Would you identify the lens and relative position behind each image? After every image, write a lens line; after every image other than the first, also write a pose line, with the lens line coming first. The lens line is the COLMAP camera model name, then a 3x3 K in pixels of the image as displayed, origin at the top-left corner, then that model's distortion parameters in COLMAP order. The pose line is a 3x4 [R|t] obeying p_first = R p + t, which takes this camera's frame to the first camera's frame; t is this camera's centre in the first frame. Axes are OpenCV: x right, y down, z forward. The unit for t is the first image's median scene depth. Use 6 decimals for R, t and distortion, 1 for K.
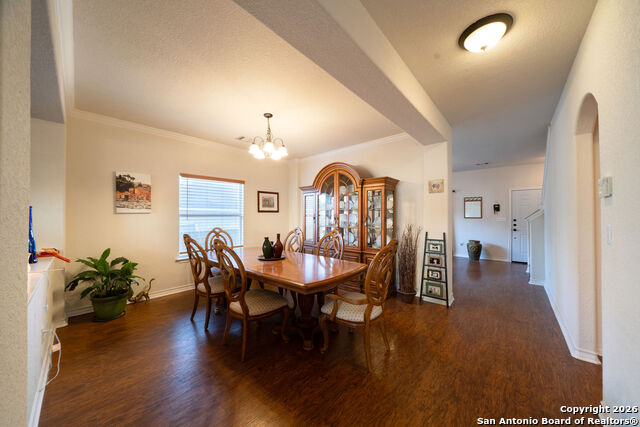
lens RADIAL K [[214.6, 0, 320.2], [0, 214.6, 218.9], [0, 0, 1]] dist [-0.000132, -0.000026]
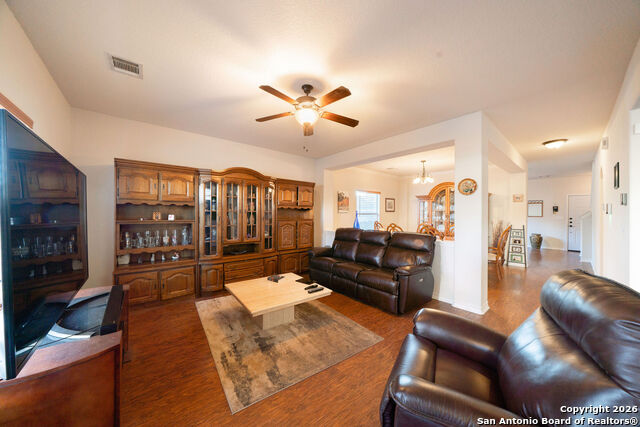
lens RADIAL K [[219.2, 0, 322.8], [0, 219.2, 216.8], [0, 0, 1]] dist [-0.001628, -0.000138]
pose [[0.993027, 0.010044, -0.117457, -0.651027], [-0.009218, 0.999929, 0.007571, -0.002381], [0.117525, -0.006436, 0.993049, -0.744653]]
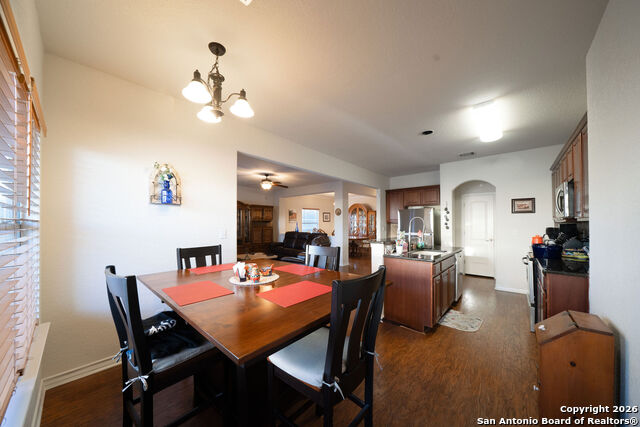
lens RADIAL K [[214.6, 0, 320.2], [0, 214.6, 218.9], [0, 0, 1]] dist [-0.000132, -0.000026]
pose [[0.999829, 0.003951, 0.018069, -0.427097], [-0.003569, 0.999770, -0.021145, -0.011805], [-0.018149, 0.021077, 0.999613, -1.614927]]
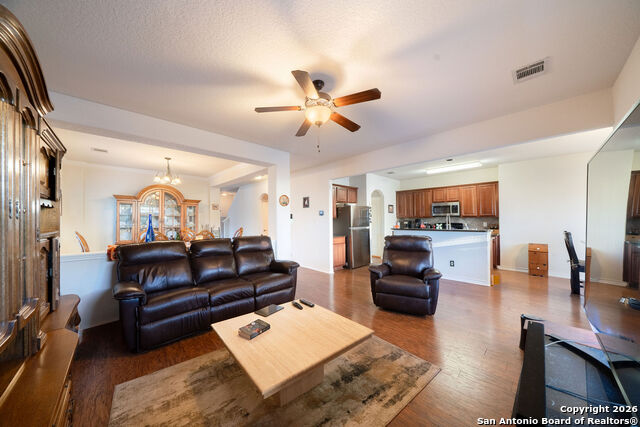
lens RADIAL K [[214.6, 0, 320.2], [0, 214.6, 218.9], [0, 0, 1]] dist [-0.000132, -0.000026]
pose [[0.067230, 0.006924, 0.997713, -1.312200], [0.006329, 0.999953, -0.007366, -0.002889], [-0.997717, 0.006809, 0.067183, -0.189020]]
